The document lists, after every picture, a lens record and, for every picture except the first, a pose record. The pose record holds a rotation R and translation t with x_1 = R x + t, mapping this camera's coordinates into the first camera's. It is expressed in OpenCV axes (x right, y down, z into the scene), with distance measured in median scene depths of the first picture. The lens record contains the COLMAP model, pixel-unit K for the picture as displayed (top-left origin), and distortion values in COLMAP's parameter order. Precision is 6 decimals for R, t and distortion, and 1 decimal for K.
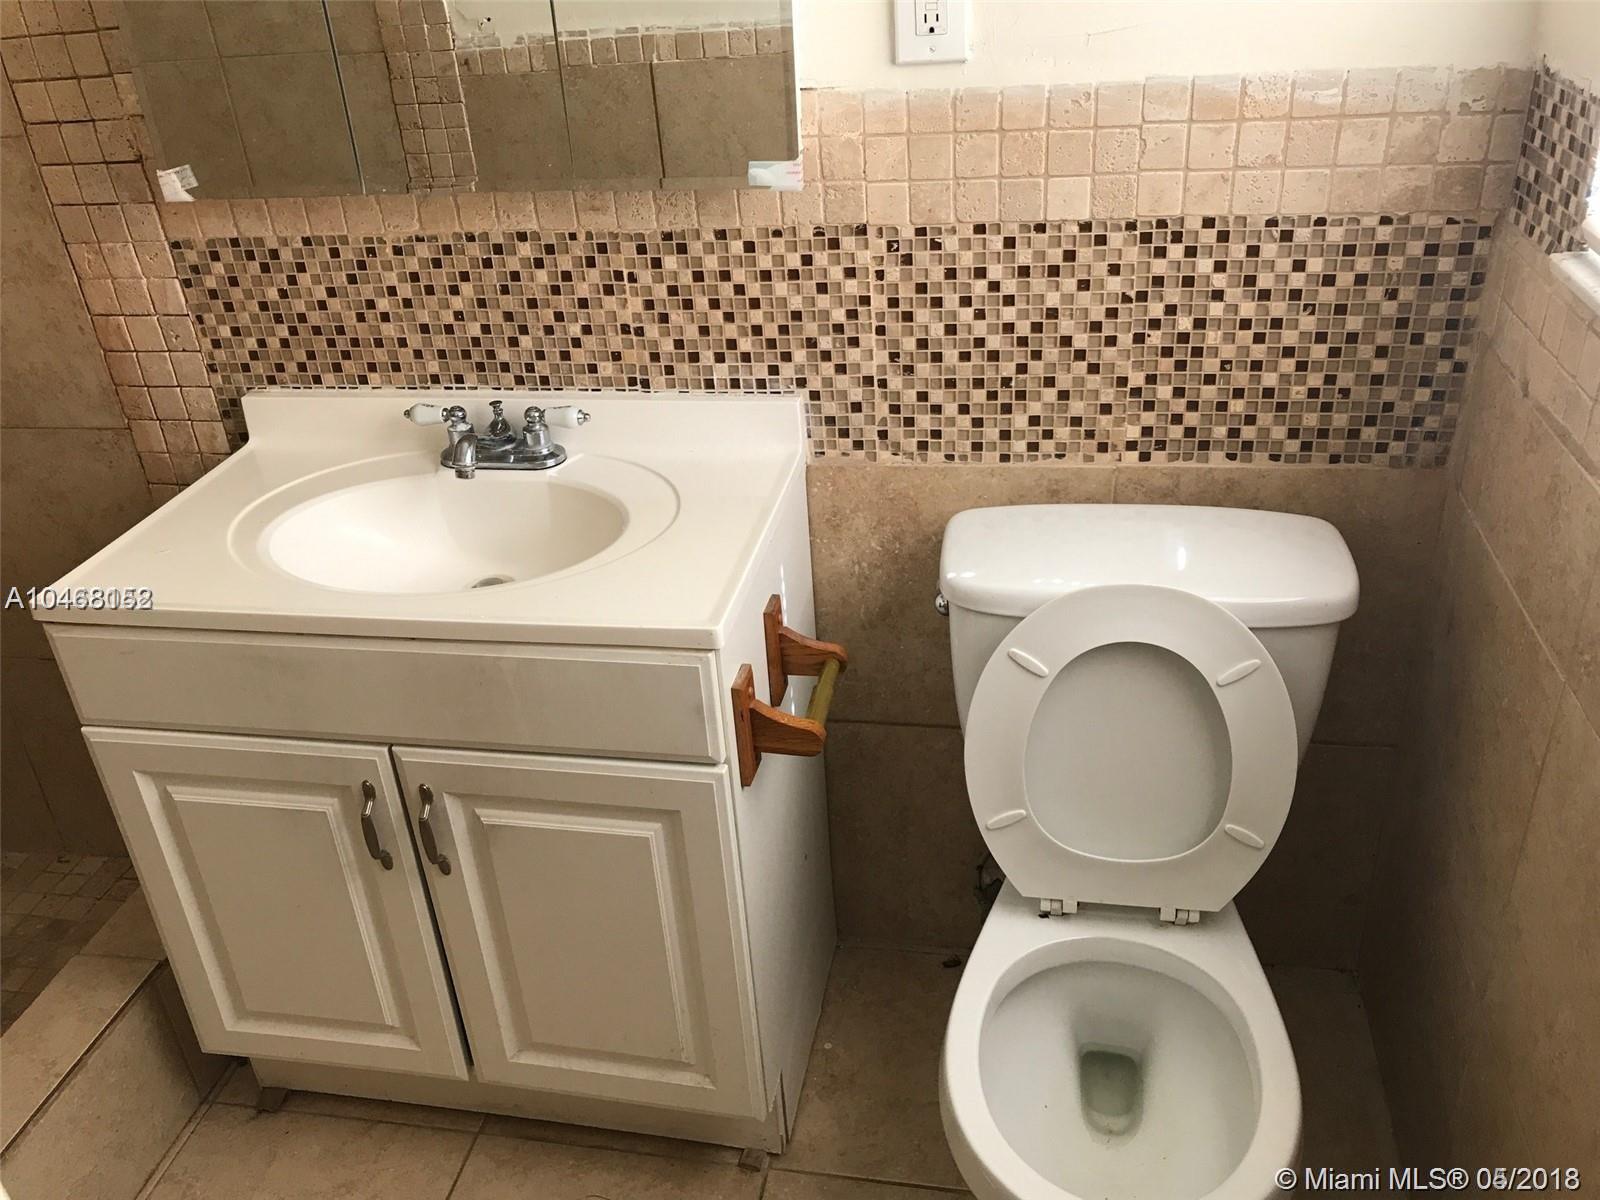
lens RADIAL K [[1321.3, 0, 793.3], [0, 1321.3, 594.0], [0, 0, 1]] dist [0.015147, -0.004455]
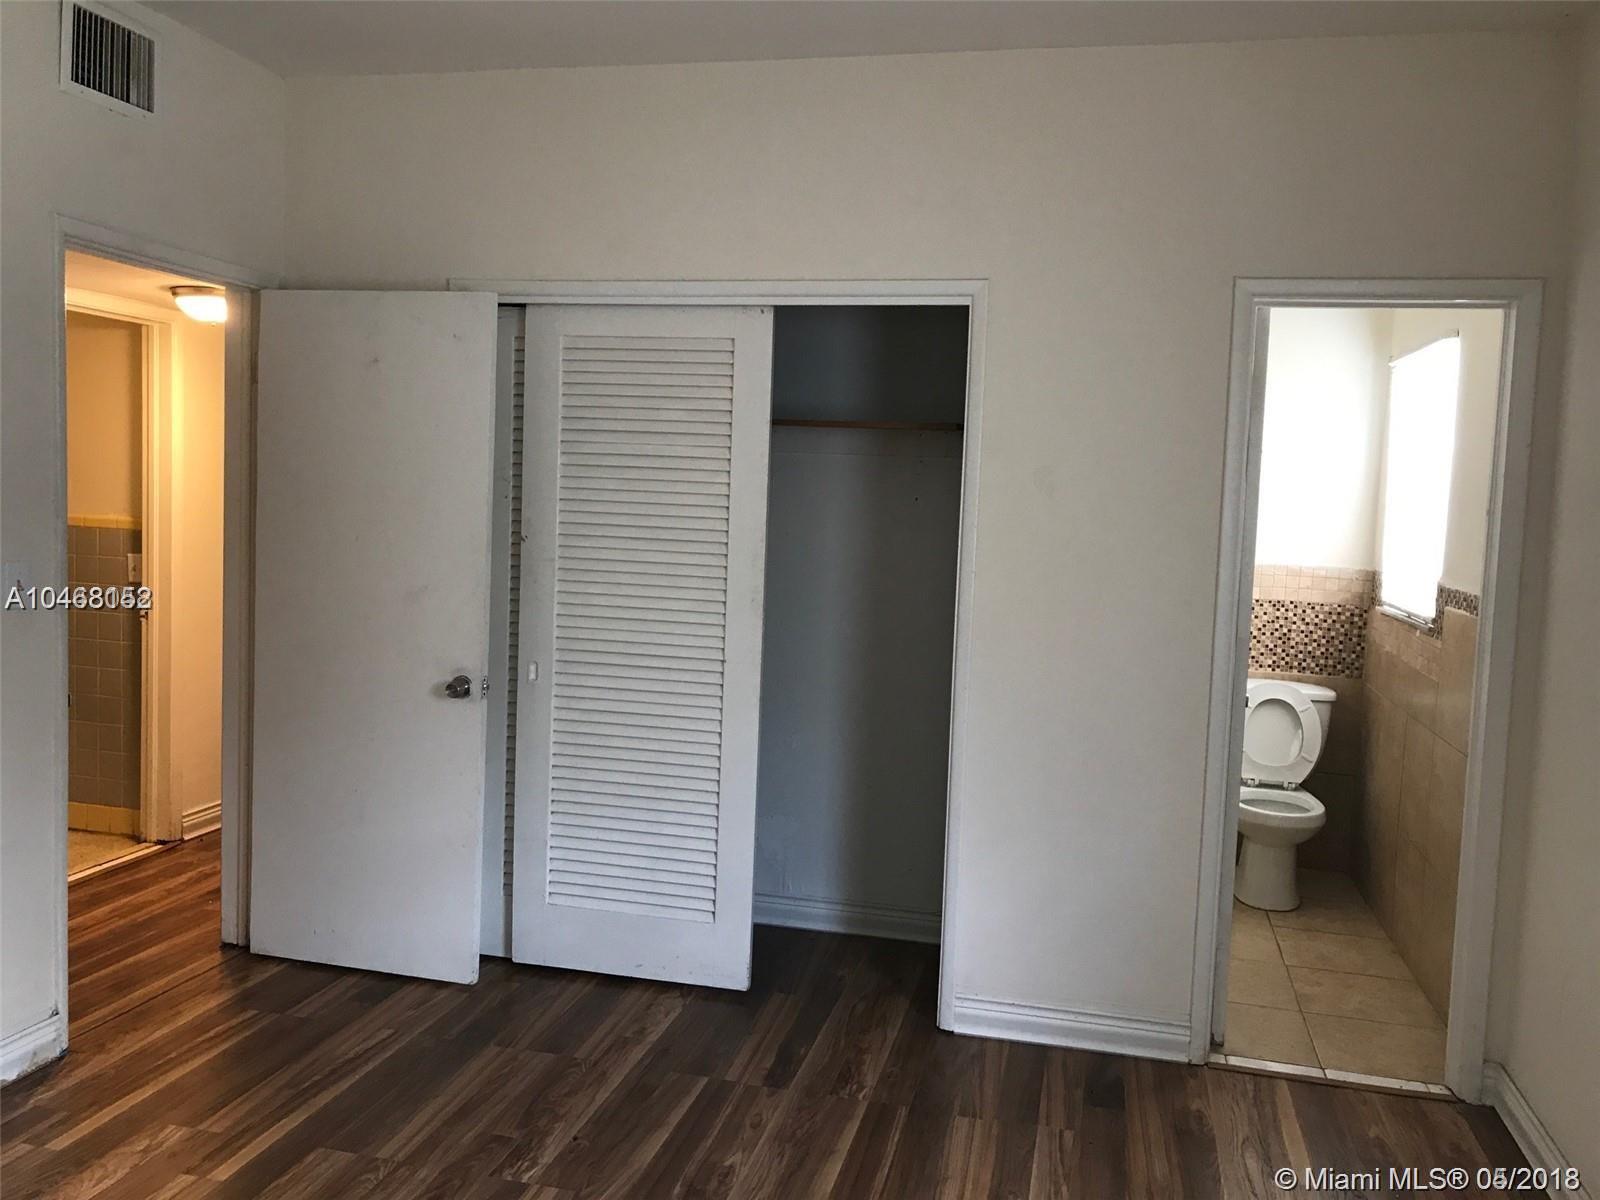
lens RADIAL K [[1321.3, 0, 793.3], [0, 1321.3, 594.0], [0, 0, 1]] dist [0.015147, -0.004455]
pose [[0.992813, 0.112573, -0.040607, -0.899508], [-0.119377, 0.907764, -0.402137, 1.319217], [-0.008408, 0.404094, 0.914679, -2.325869]]
